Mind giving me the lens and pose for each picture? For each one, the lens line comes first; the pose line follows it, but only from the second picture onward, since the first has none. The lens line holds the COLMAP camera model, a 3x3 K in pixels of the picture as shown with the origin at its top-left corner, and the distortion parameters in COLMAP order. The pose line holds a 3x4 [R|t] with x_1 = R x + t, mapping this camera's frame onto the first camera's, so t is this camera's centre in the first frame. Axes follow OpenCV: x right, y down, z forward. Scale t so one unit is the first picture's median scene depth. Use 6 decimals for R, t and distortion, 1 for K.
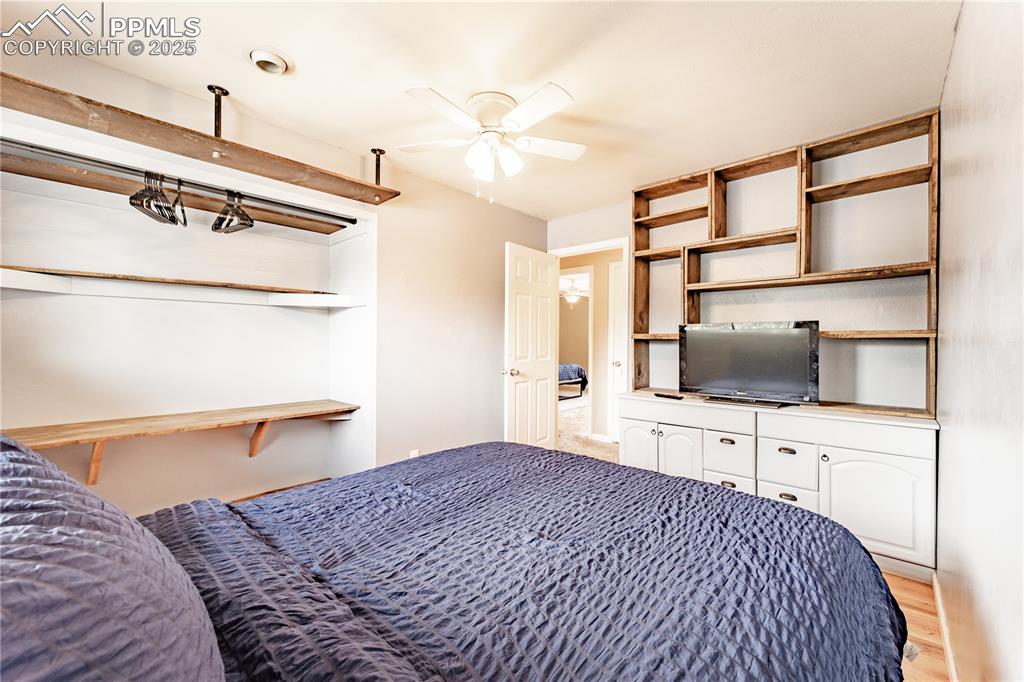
lens RADIAL K [[408.3, 0, 510.3], [0, 408.3, 338.5], [0, 0, 1]] dist [0.000178, 0.000109]
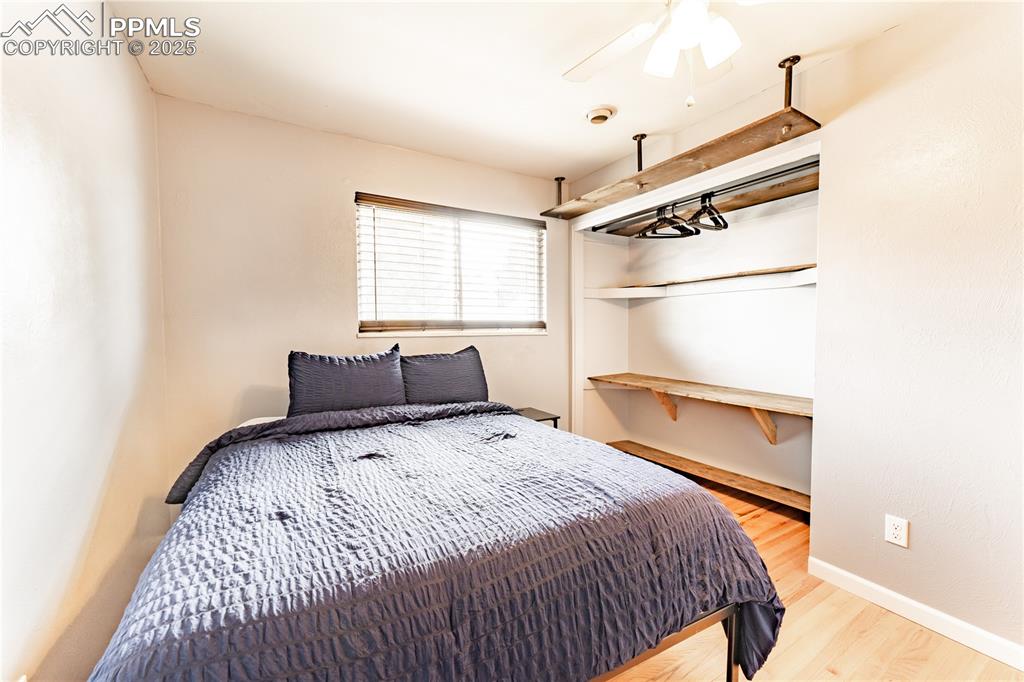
lens RADIAL K [[408.3, 0, 509.3], [0, 408.3, 341.3], [0, 0, 1]] dist [0.000178, 0.000109]
pose [[-0.280614, 0.037223, -0.959099, 1.208639], [-0.000714, 0.999239, 0.038989, 0.015591], [0.959820, 0.011626, -0.280374, 1.684769]]
